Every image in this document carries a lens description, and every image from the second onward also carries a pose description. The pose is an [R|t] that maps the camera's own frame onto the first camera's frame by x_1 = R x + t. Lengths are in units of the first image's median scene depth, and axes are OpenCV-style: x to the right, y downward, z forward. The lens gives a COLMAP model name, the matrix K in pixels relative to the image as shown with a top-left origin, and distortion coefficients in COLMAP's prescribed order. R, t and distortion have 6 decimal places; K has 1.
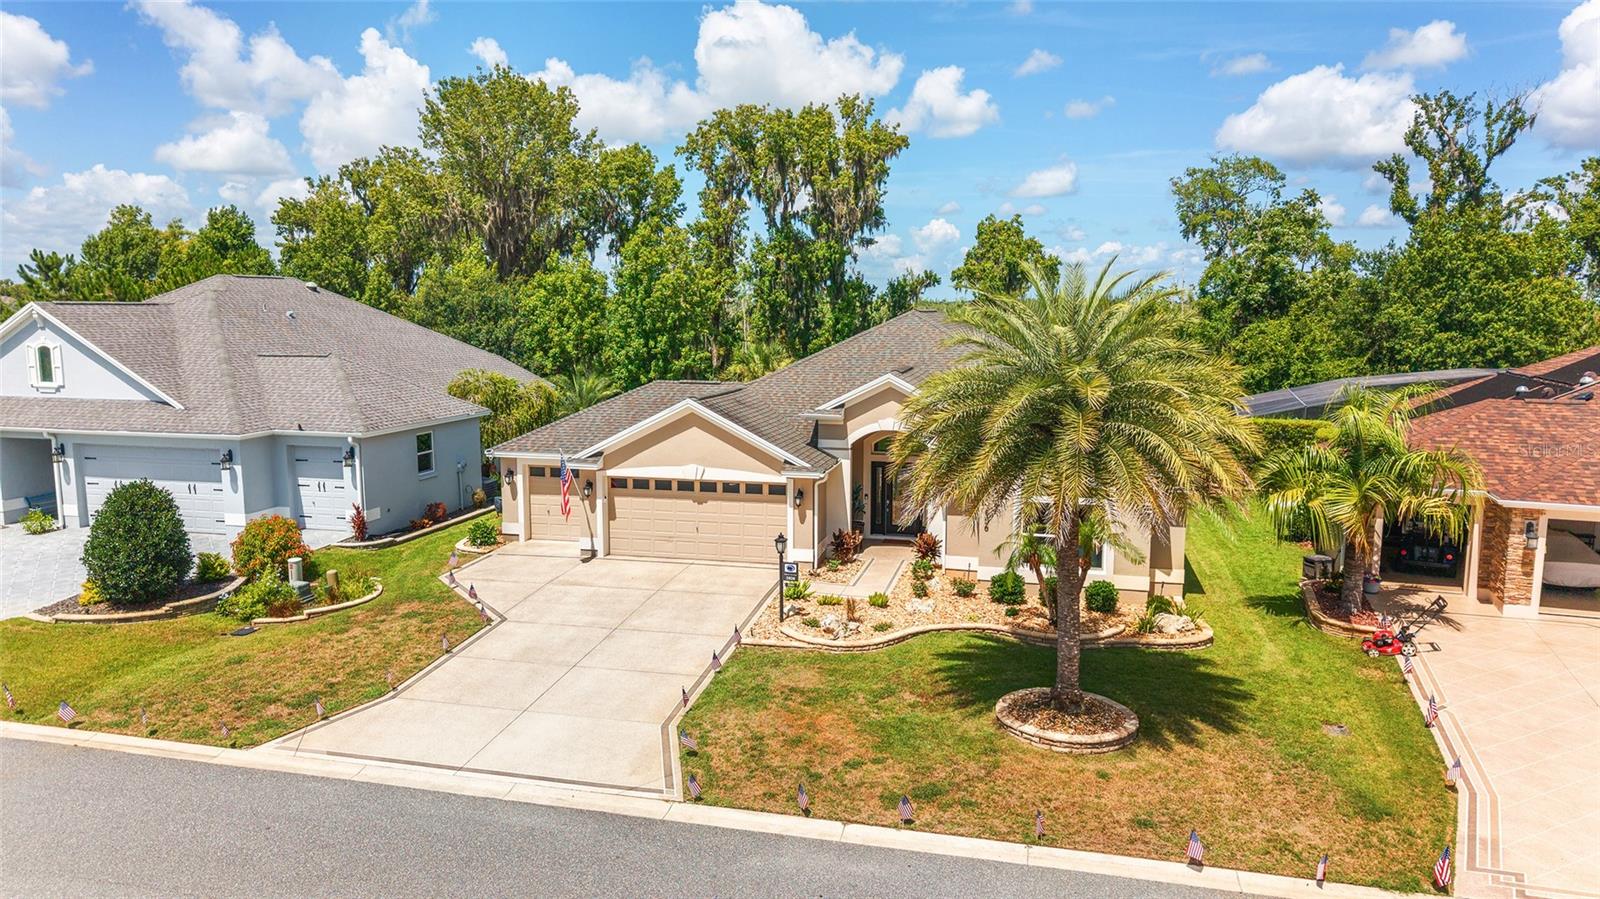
lens RADIAL K [[1063.8, 0, 800.0], [0, 1063.8, 449.5], [0, 0, 1]] dist [0.042976, -0.053467]
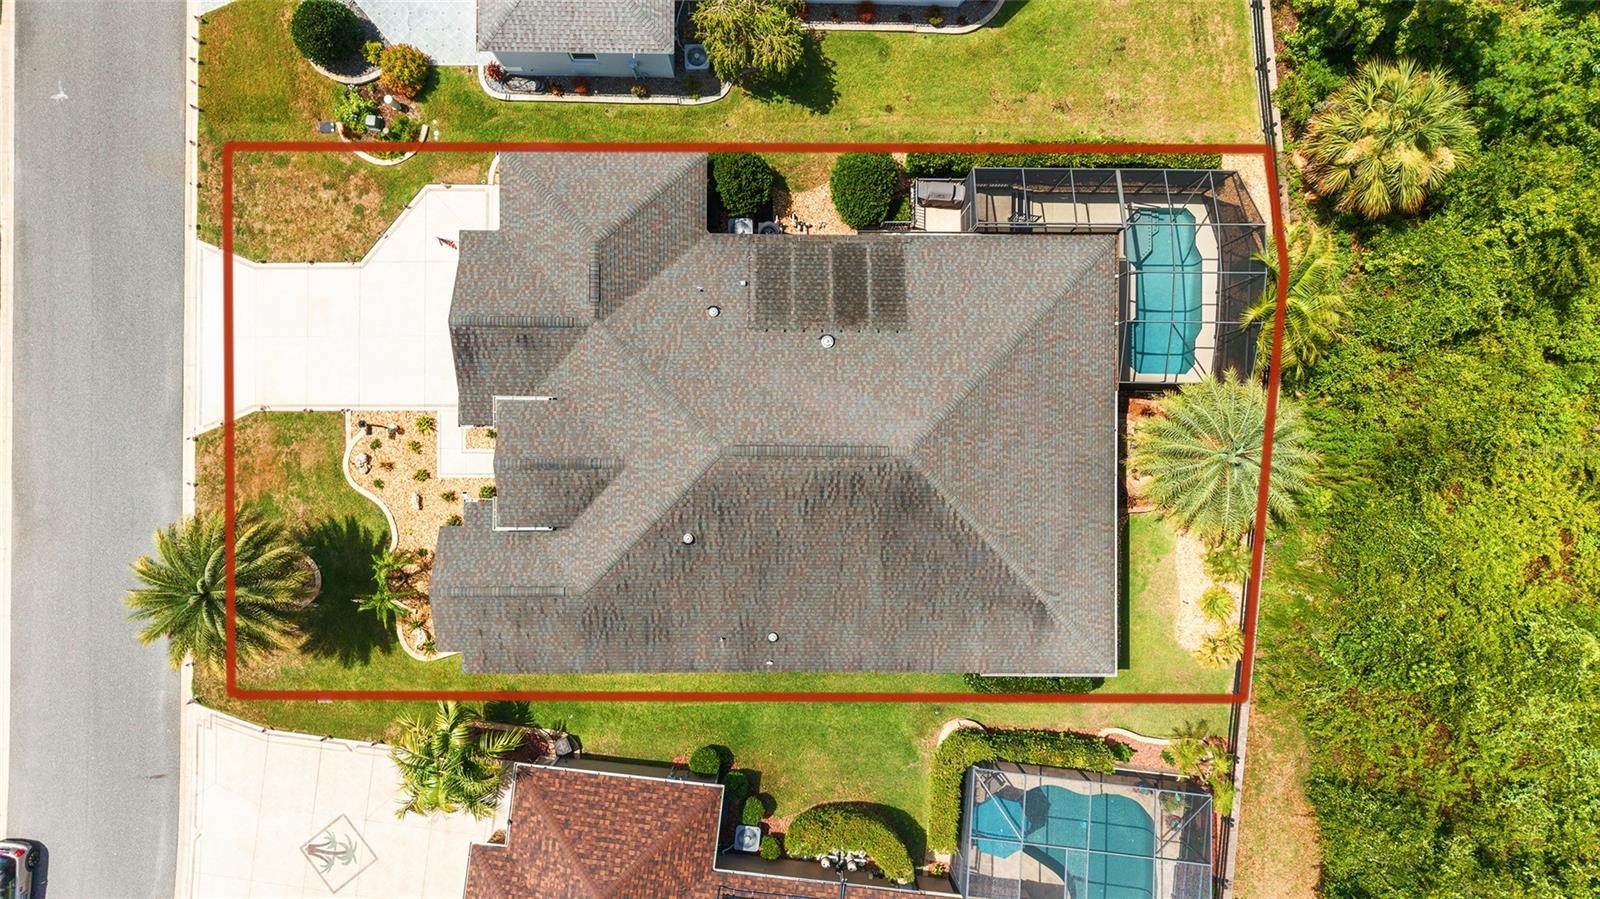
lens RADIAL K [[1063.8, 0, 800.0], [0, 1063.8, 449.5], [0, 0, 1]] dist [0.042976, -0.053467]
pose [[0.229578, 0.973193, -0.013757, 0.191691], [-0.138597, 0.046679, 0.989248, -1.585823], [0.963372, -0.225203, 0.145598, 1.313162]]
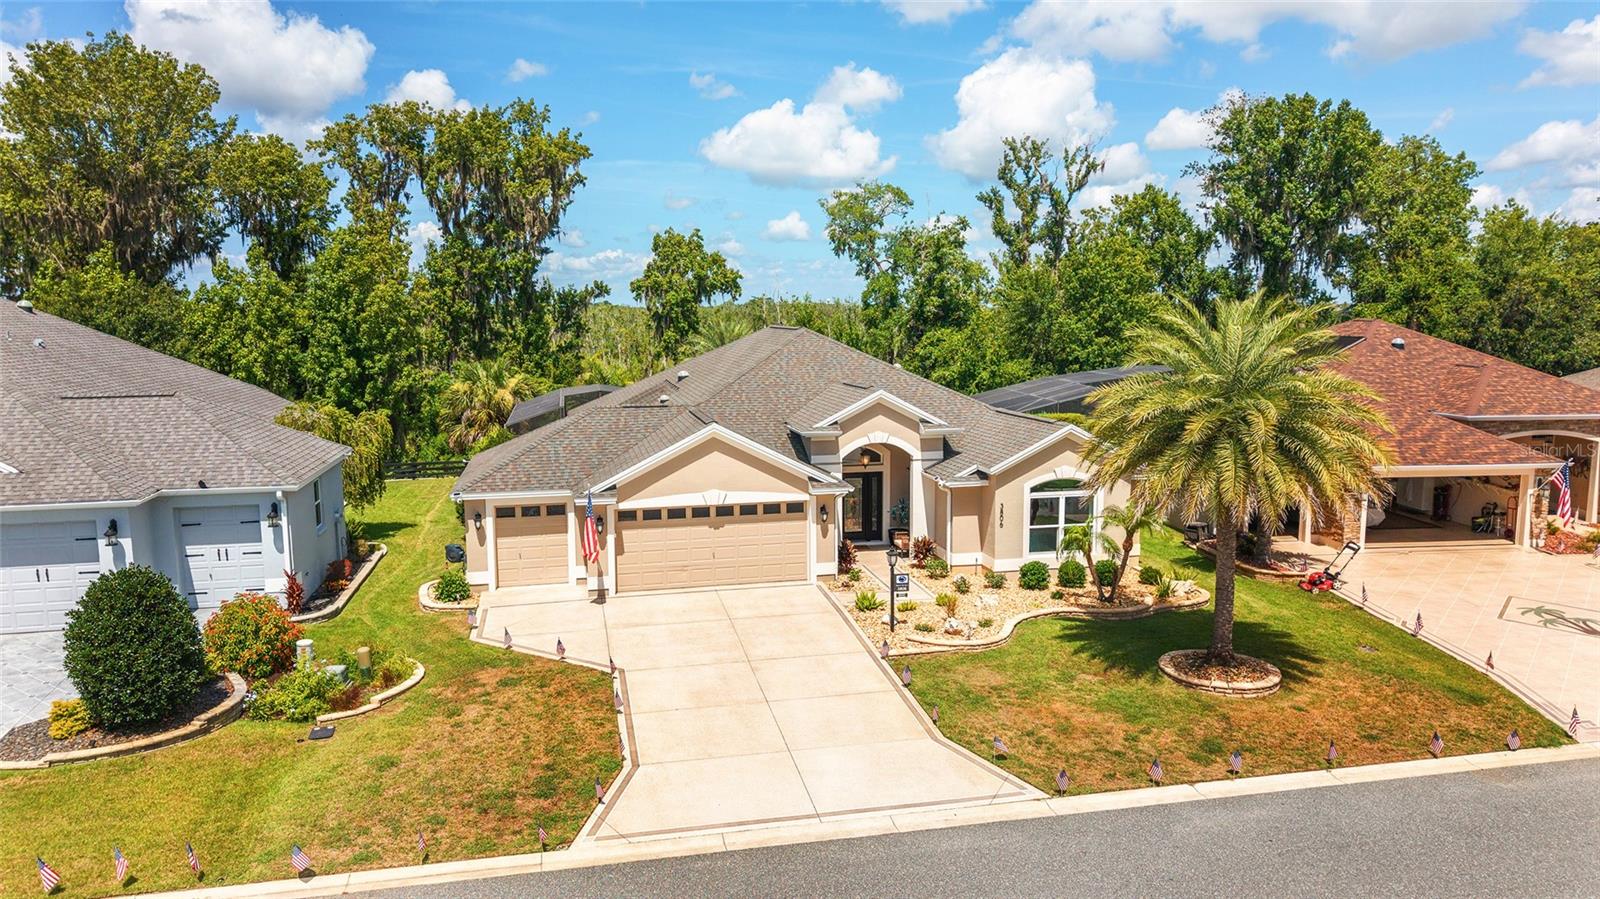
lens RADIAL K [[1069.9, 0, 799.3], [0, 1069.9, 442.4], [0, 0, 1]] dist [0.022160, -0.022750]
pose [[0.897727, -0.061368, 0.436257, -0.511354], [0.066230, 0.997796, 0.004074, -0.031699], [-0.435546, 0.025236, 0.899813, 0.083458]]
